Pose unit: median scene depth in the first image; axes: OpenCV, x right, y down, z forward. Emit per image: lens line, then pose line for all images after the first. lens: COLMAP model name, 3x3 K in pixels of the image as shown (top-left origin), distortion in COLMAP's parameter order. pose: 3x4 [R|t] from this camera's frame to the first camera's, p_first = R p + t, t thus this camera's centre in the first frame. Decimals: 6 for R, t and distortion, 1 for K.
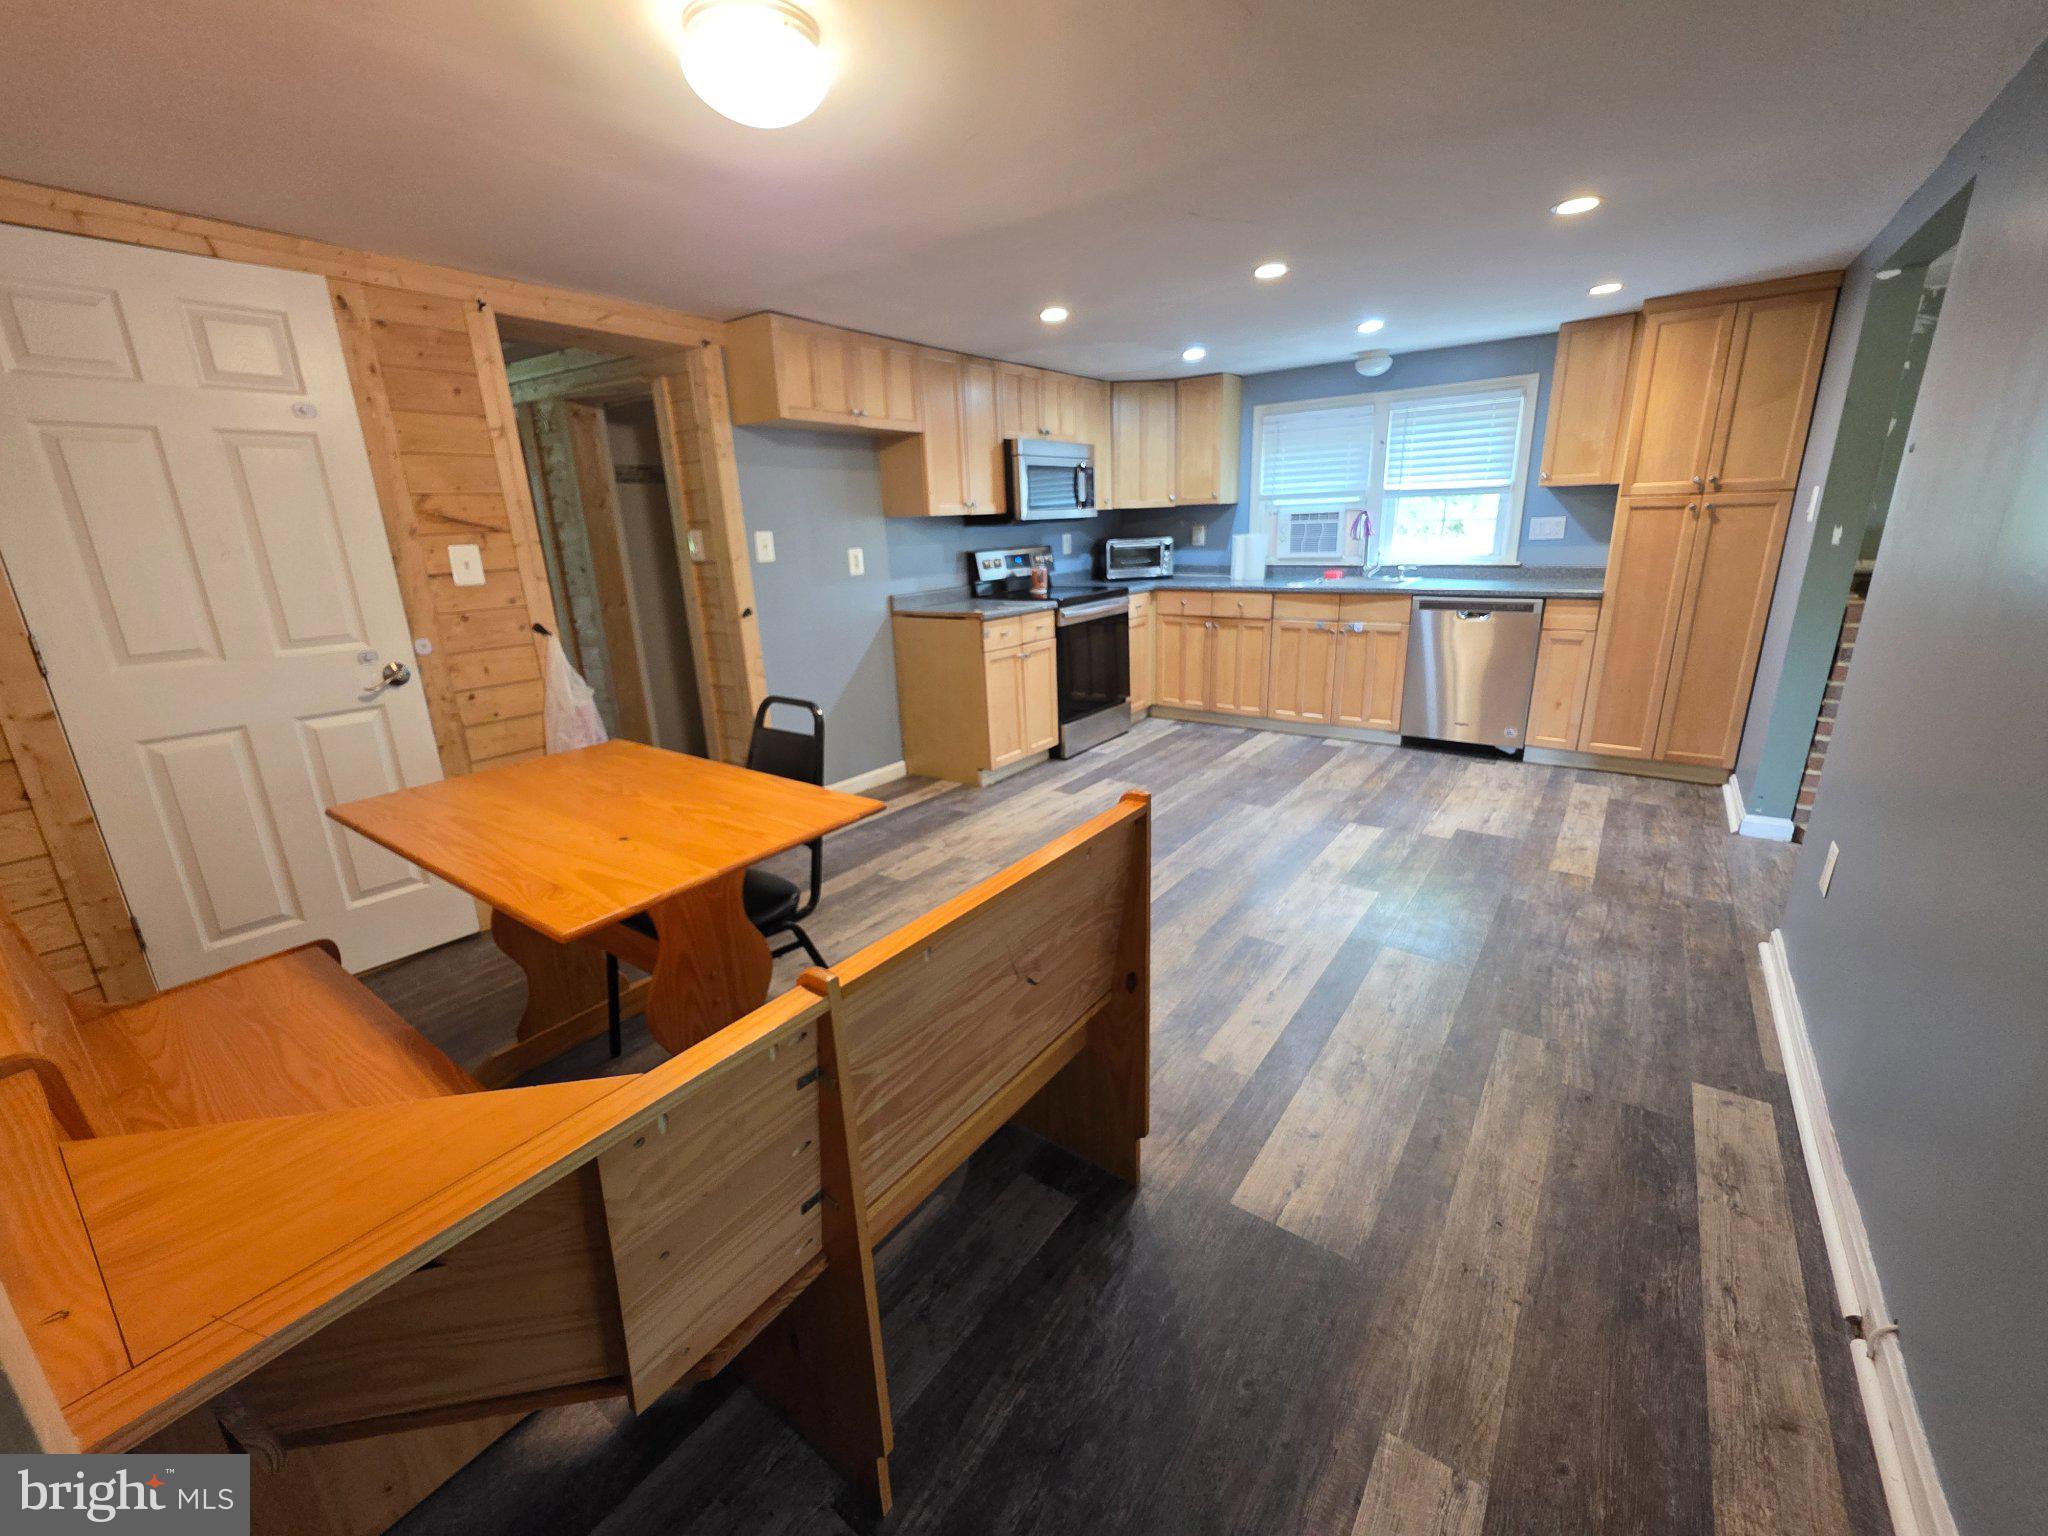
lens RADIAL K [[810.0, 0, 1029.5], [0, 810.0, 767.1], [0, 0, 1]] dist [-0.000522, 0.000192]
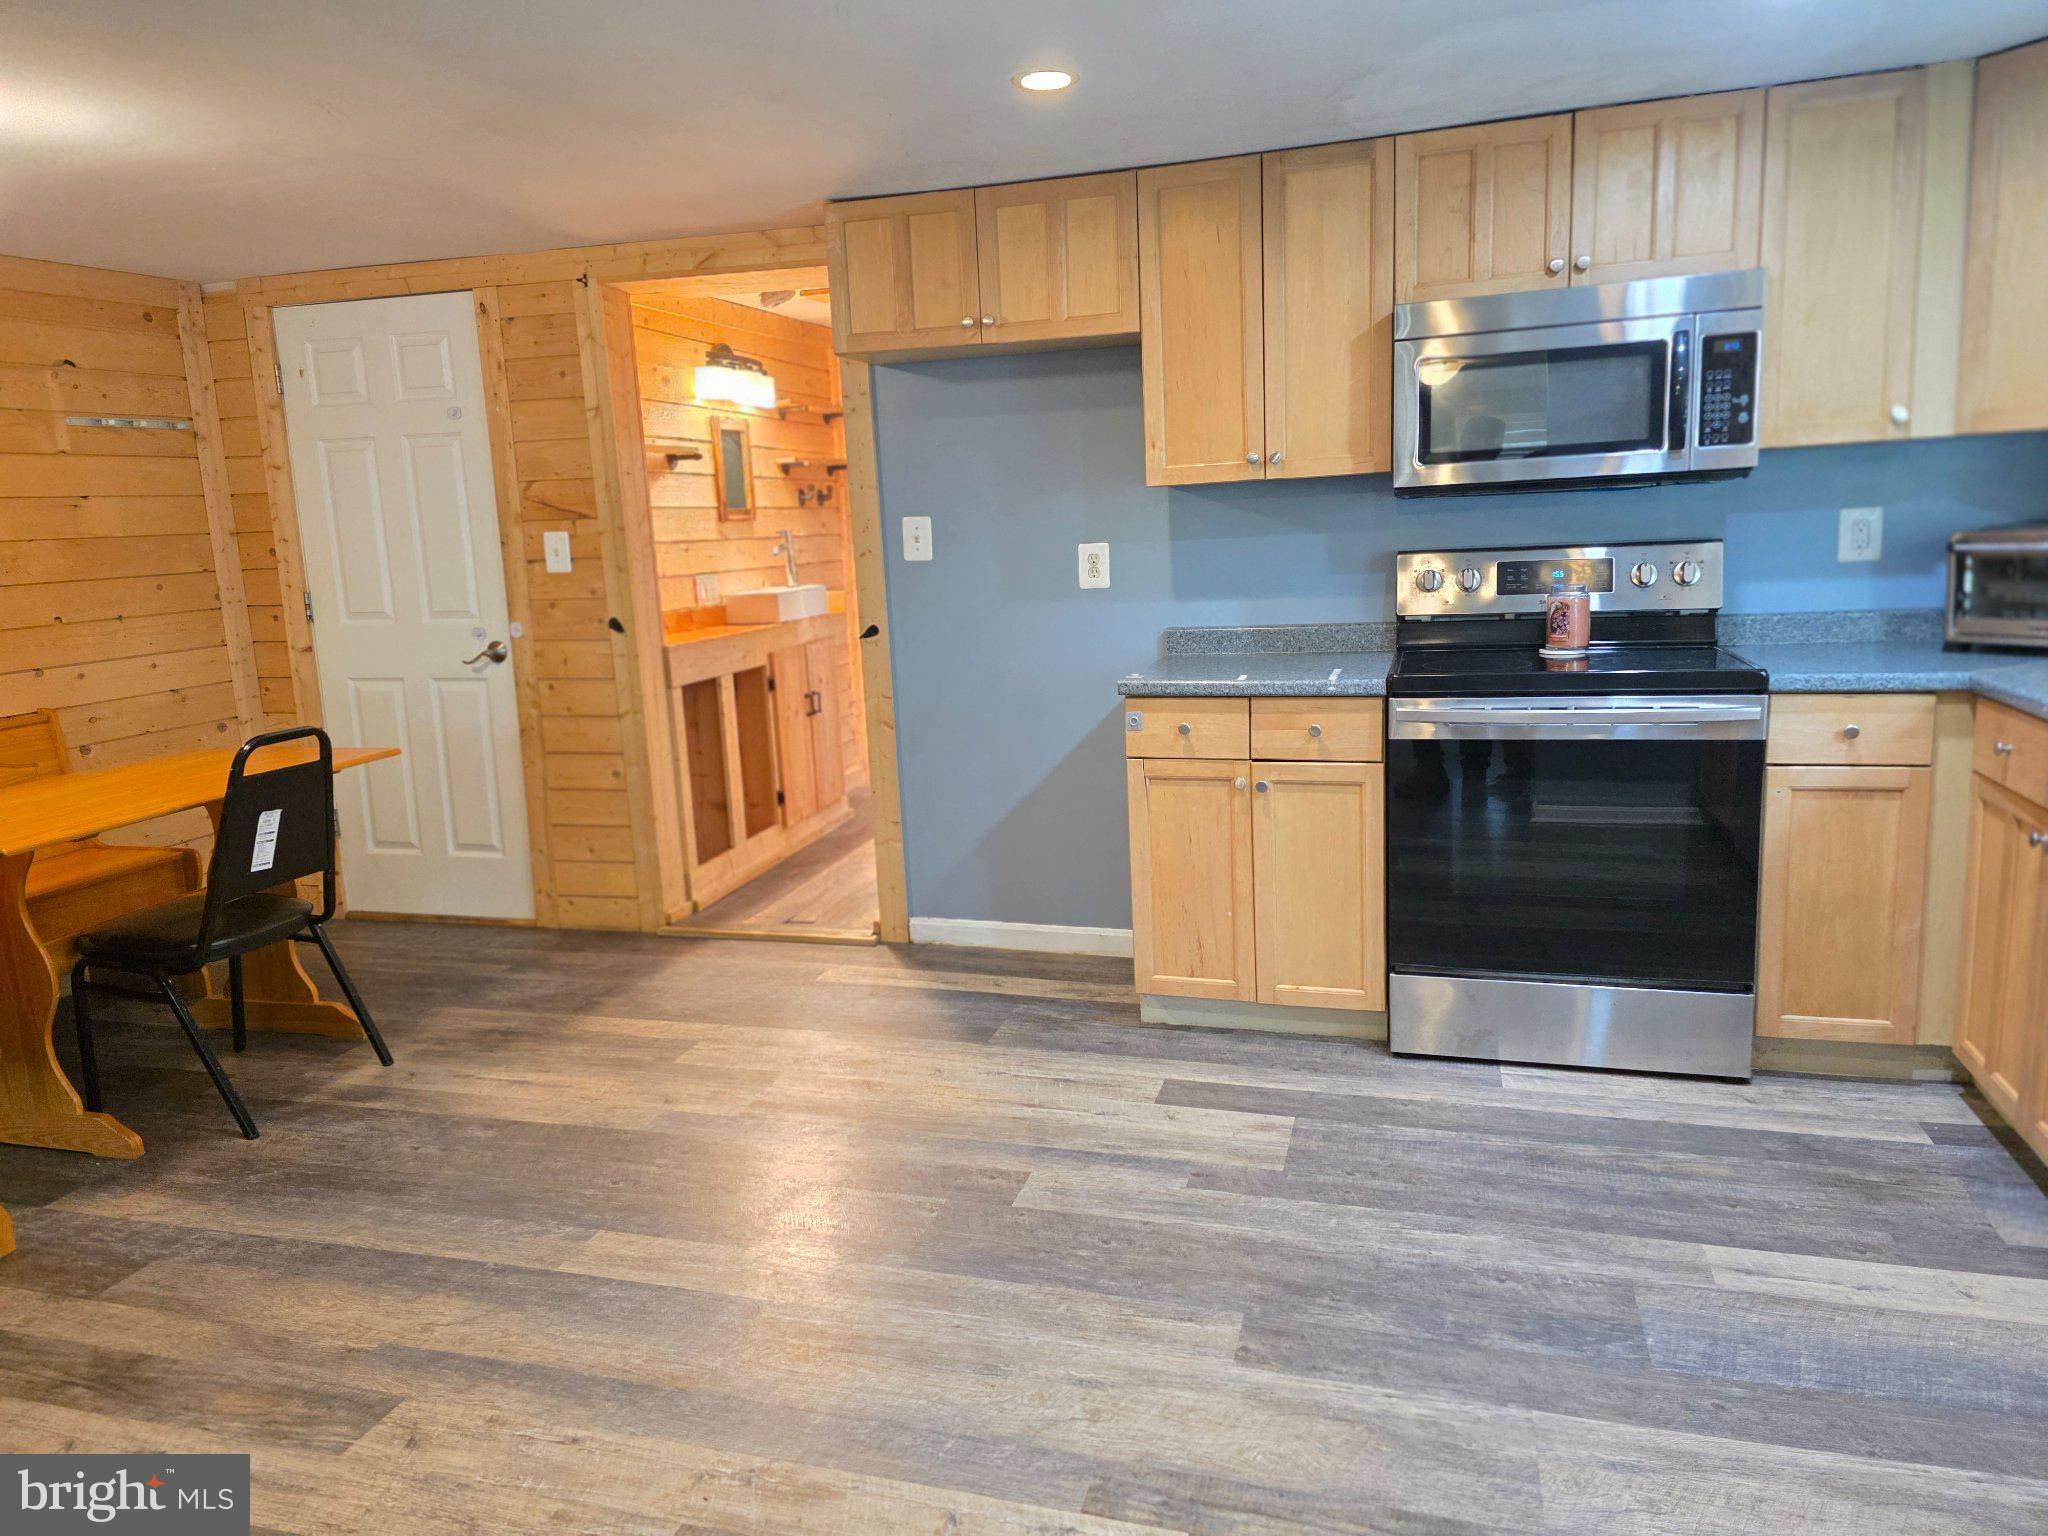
lens RADIAL K [[1366.9, 0, 1025.6], [0, 1366.9, 764.6], [0, 0, 1]] dist [0.073981, -0.064146]
pose [[0.339337, 0.190535, -0.921166, 0.695419], [-0.244272, 0.963526, 0.109312, -0.212284], [0.908395, 0.187921, 0.373502, 0.622650]]
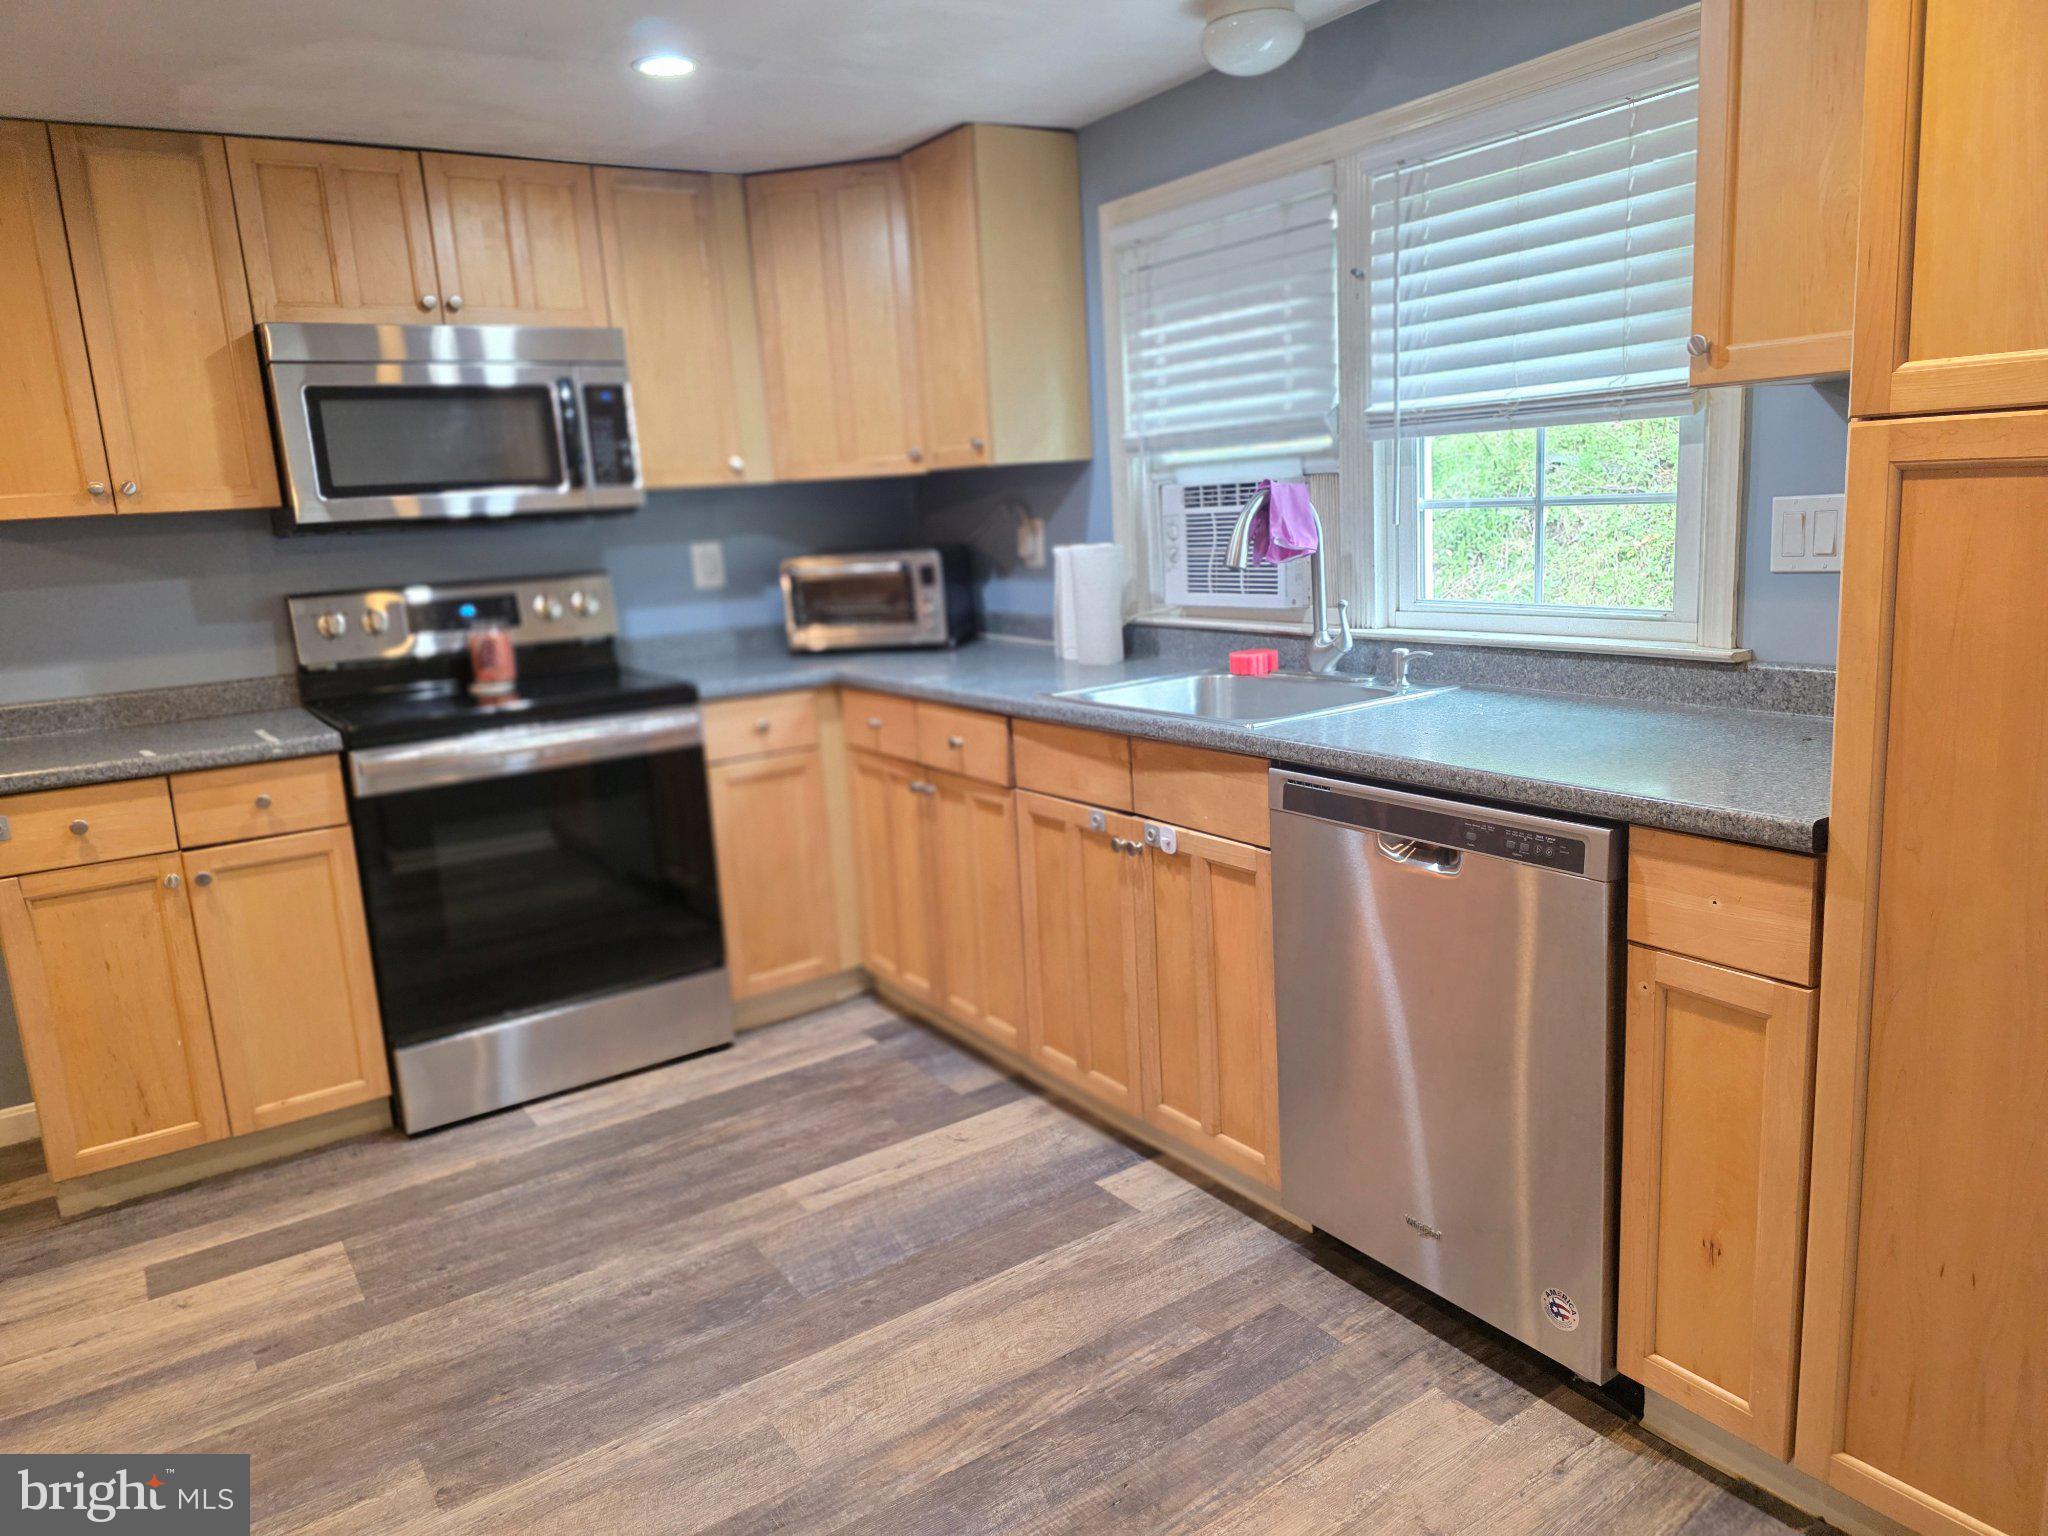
lens RADIAL K [[1366.9, 0, 1018.5], [0, 1366.9, 759.0], [0, 0, 1]] dist [0.073981, -0.064146]
pose [[0.941877, 0.045206, -0.332903, 0.604144], [-0.074784, 0.994256, -0.076573, -0.182056], [0.327529, 0.097018, 0.939847, 0.536832]]
